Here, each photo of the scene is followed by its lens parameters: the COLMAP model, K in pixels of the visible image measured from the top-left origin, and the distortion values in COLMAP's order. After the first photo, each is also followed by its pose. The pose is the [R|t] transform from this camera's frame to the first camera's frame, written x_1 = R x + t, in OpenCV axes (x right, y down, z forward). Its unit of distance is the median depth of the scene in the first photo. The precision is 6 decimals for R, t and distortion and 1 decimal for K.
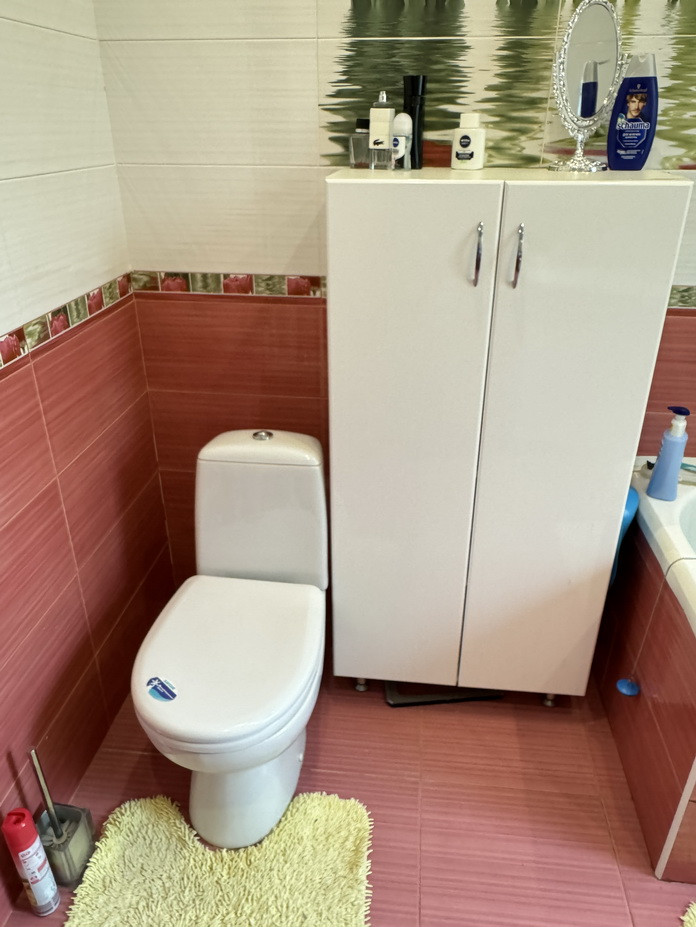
lens RADIAL K [[664.0, 0, 347.8], [0, 664.0, 453.8], [0, 0, 1]] dist [0.042864, -0.052143]
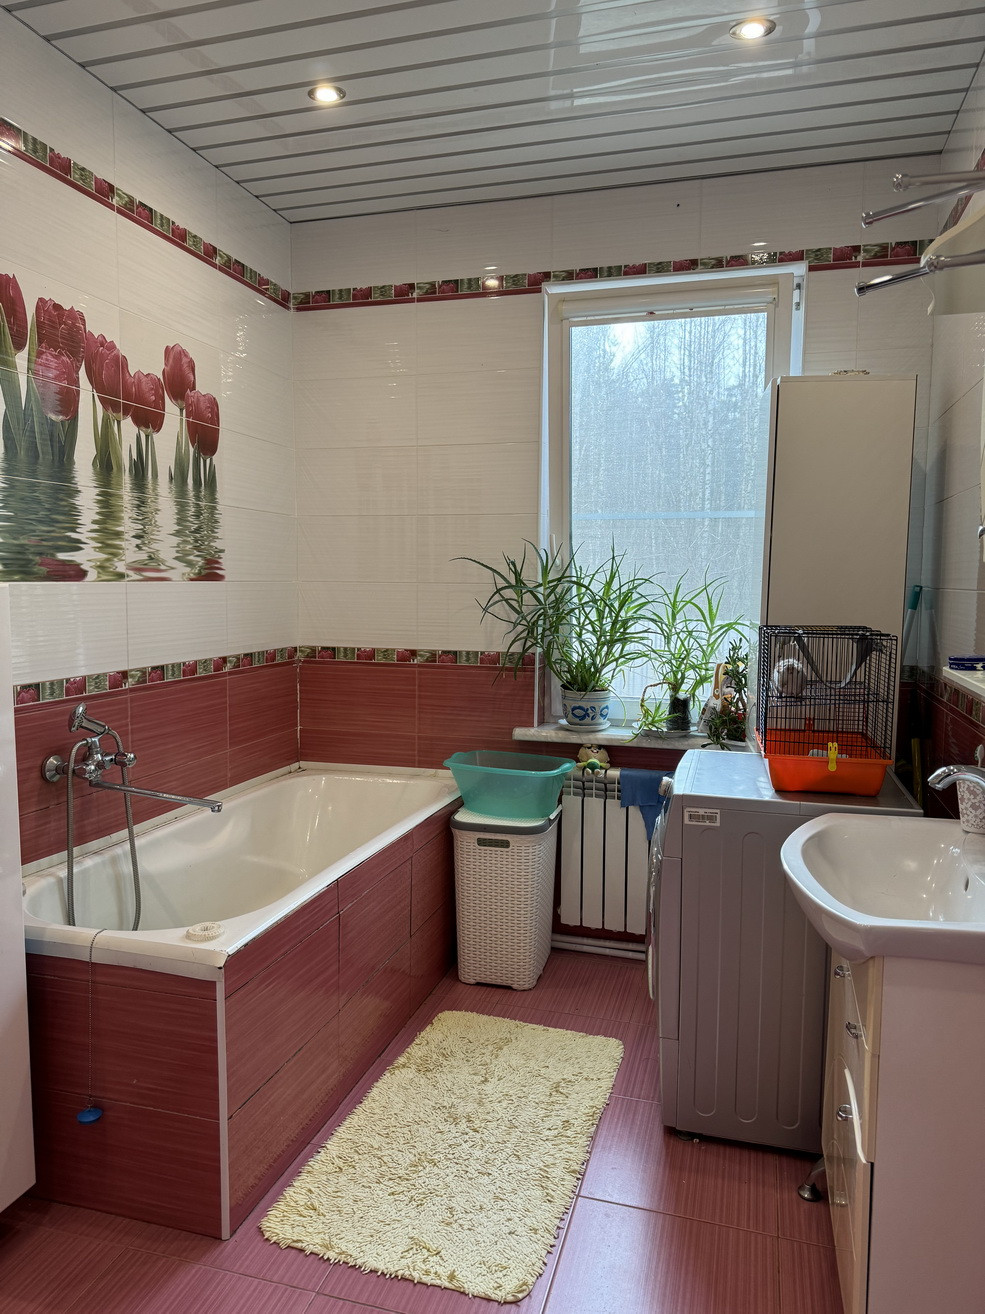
lens RADIAL K [[941.2, 0, 489.9], [0, 941.2, 661.4], [0, 0, 1]] dist [0.042864, -0.052143]
pose [[0.165093, -0.095348, 0.981658, -1.407737], [0.387917, 0.921375, 0.024253, -0.069107], [-0.906788, 0.376798, 0.189100, 0.104889]]
